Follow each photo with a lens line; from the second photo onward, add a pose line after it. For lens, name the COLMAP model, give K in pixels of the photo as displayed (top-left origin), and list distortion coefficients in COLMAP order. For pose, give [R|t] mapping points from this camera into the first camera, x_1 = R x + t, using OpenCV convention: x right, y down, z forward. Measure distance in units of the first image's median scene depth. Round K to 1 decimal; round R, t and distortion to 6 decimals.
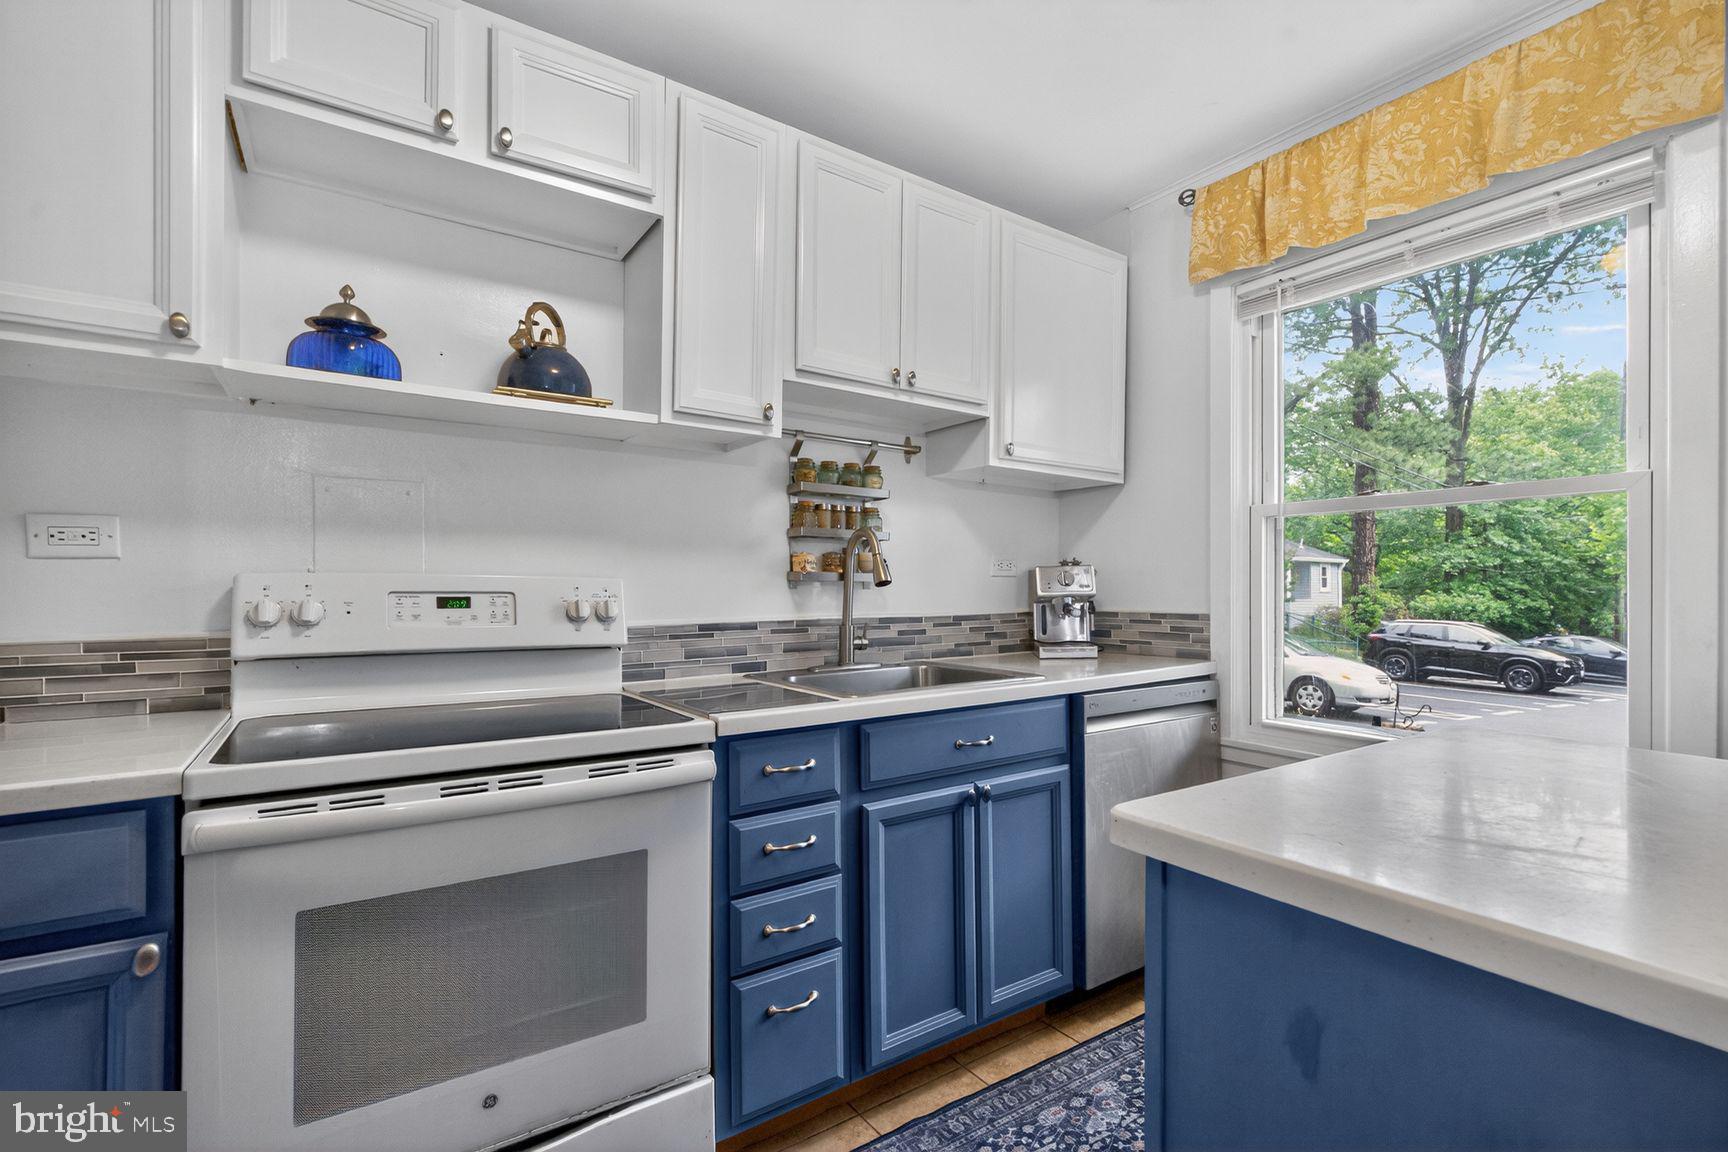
lens RADIAL K [[781.8, 0, 853.6], [0, 781.8, 587.0], [0, 0, 1]] dist [0.011245, -0.000199]
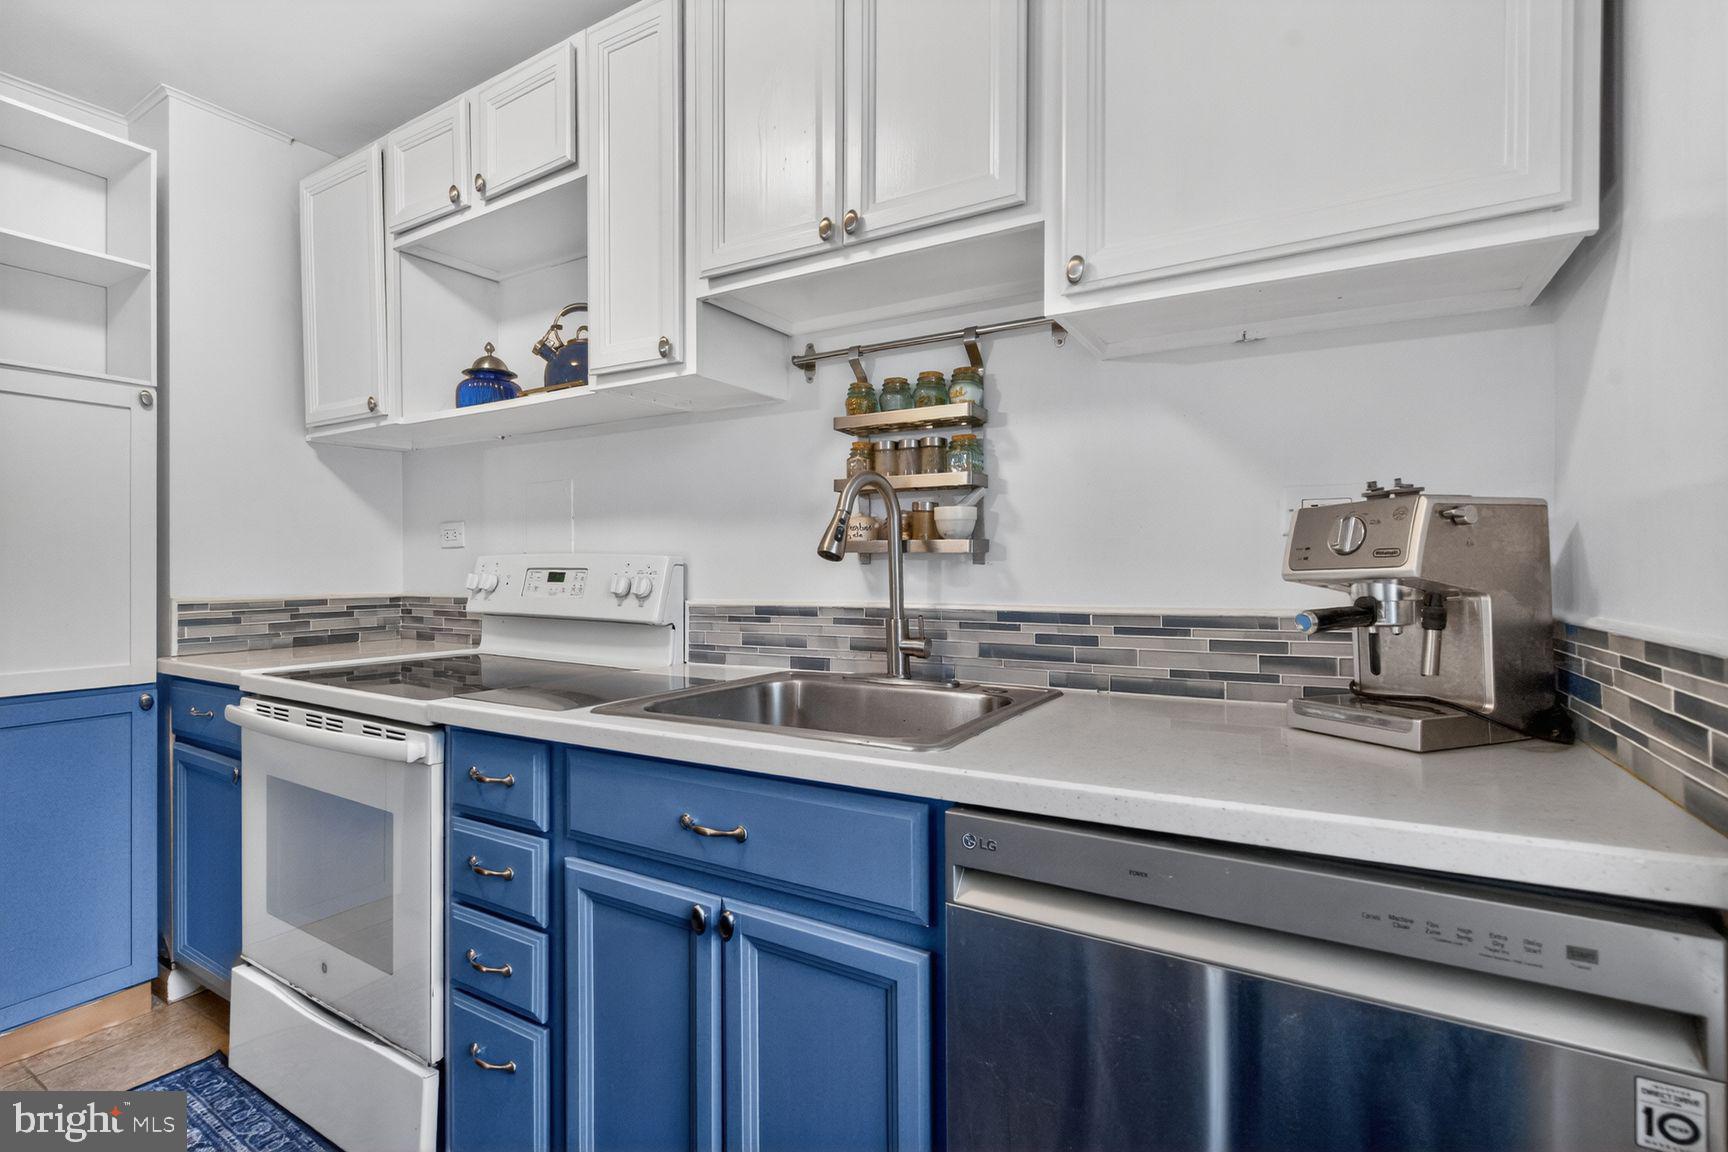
lens RADIAL K [[781.8, 0, 857.4], [0, 781.8, 567.1], [0, 0, 1]] dist [0.011245, -0.000199]
pose [[0.426777, -0.000102, -0.904357, 0.647109], [0.005050, 0.999985, 0.002270, 0.003518], [0.904343, -0.005536, 0.426771, 0.756269]]
